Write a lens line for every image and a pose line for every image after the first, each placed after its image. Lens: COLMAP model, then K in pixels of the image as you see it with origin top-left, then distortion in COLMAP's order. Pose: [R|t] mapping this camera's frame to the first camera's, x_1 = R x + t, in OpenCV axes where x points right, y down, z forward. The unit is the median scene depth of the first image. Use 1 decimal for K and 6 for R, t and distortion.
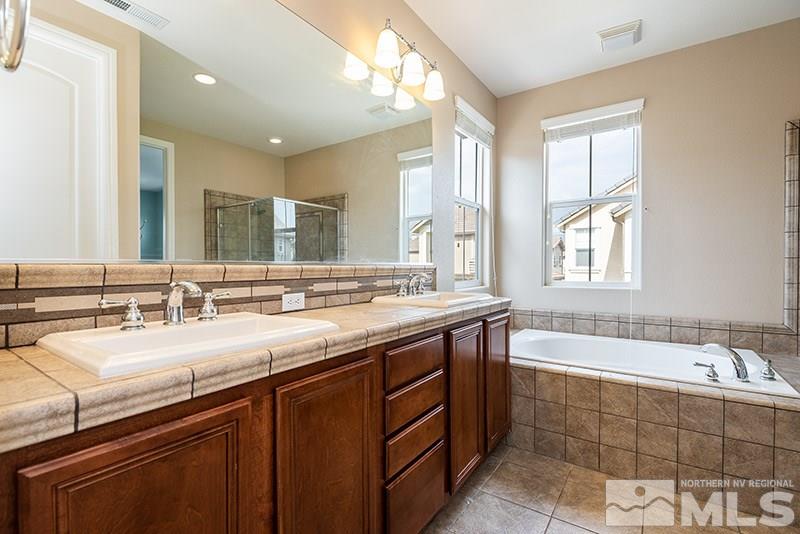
lens RADIAL K [[367.7, 0, 402.5], [0, 367.7, 268.4], [0, 0, 1]] dist [0.017756, -0.013506]
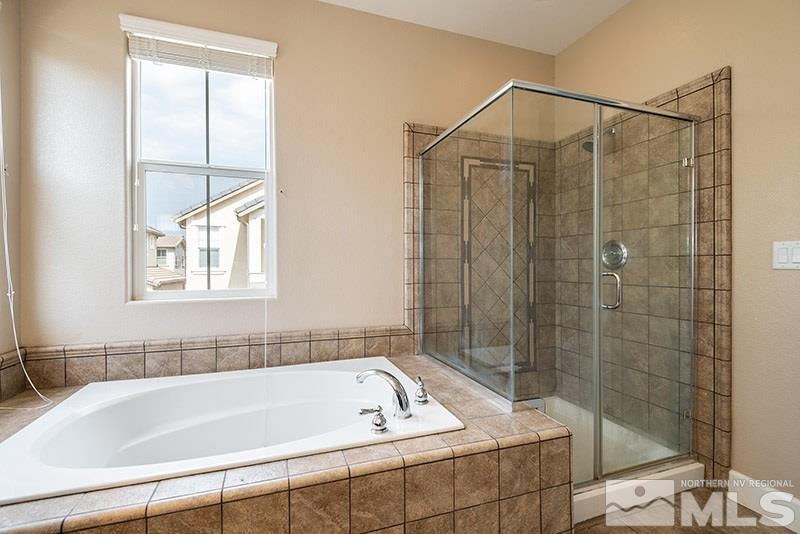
lens RADIAL K [[367.7, 0, 402.5], [0, 367.7, 268.4], [0, 0, 1]] dist [0.017756, -0.013506]
pose [[0.590942, -0.005759, 0.806694, 0.193641], [0.007615, 0.999970, 0.001560, -0.002225], [-0.806678, 0.005221, 0.590968, 0.353298]]
